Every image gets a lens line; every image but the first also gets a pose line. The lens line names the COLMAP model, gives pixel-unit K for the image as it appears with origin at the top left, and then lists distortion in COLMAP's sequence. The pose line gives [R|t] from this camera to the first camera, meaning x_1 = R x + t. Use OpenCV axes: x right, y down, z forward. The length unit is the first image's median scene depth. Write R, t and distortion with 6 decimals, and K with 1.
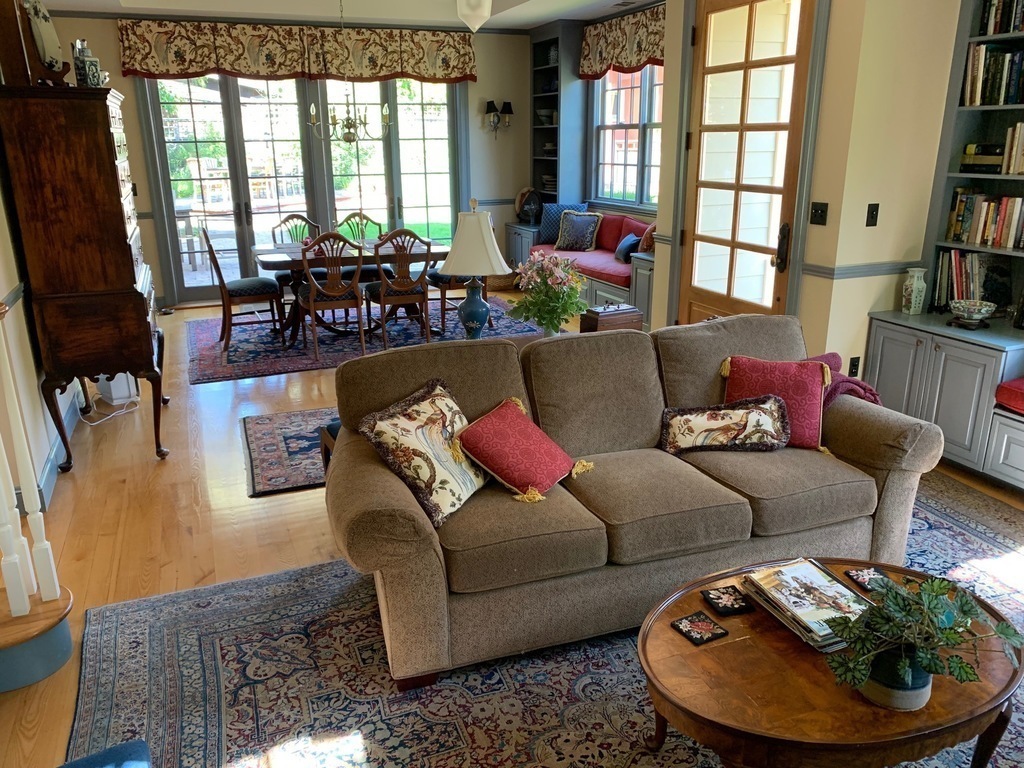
lens RADIAL K [[795.3, 0, 509.2], [0, 795.3, 407.1], [0, 0, 1]] dist [-0.010071, -0.000813]
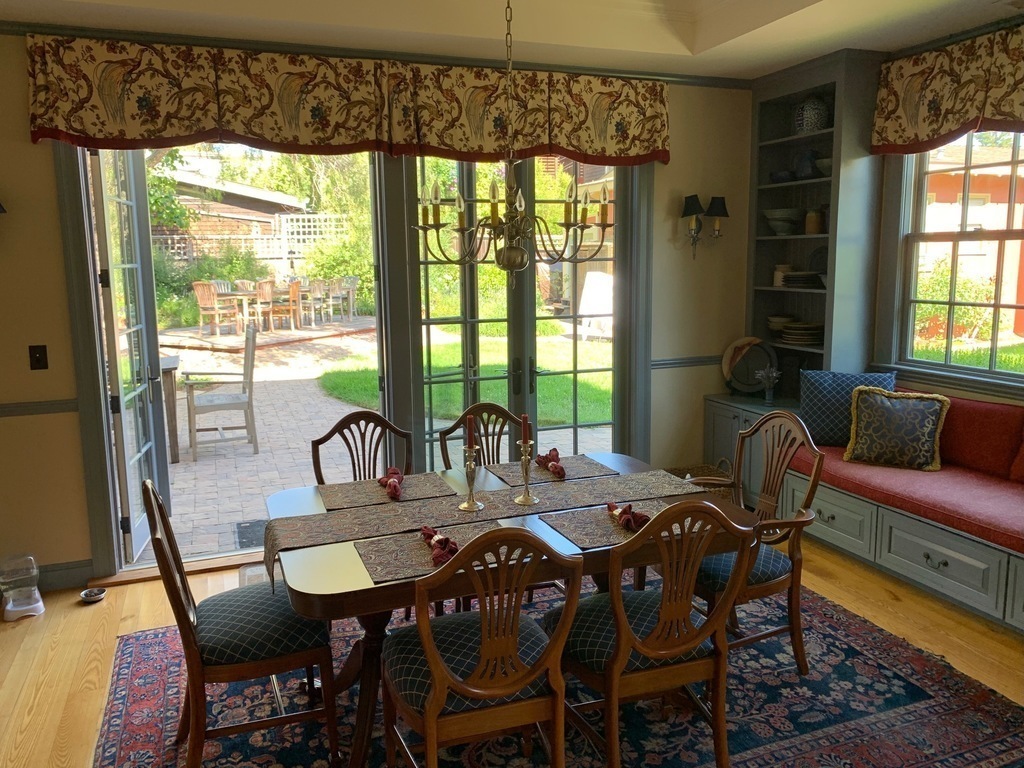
lens RADIAL K [[788.7, 0, 512.0], [0, 788.7, 384.0], [0, 0, 1]] dist [-0.004259, -0.006880]
pose [[0.999937, -0.002631, -0.010889, -0.163753], [0.000802, 0.986343, -0.164702, -0.170071], [0.011174, 0.164683, 0.986283, 0.498847]]
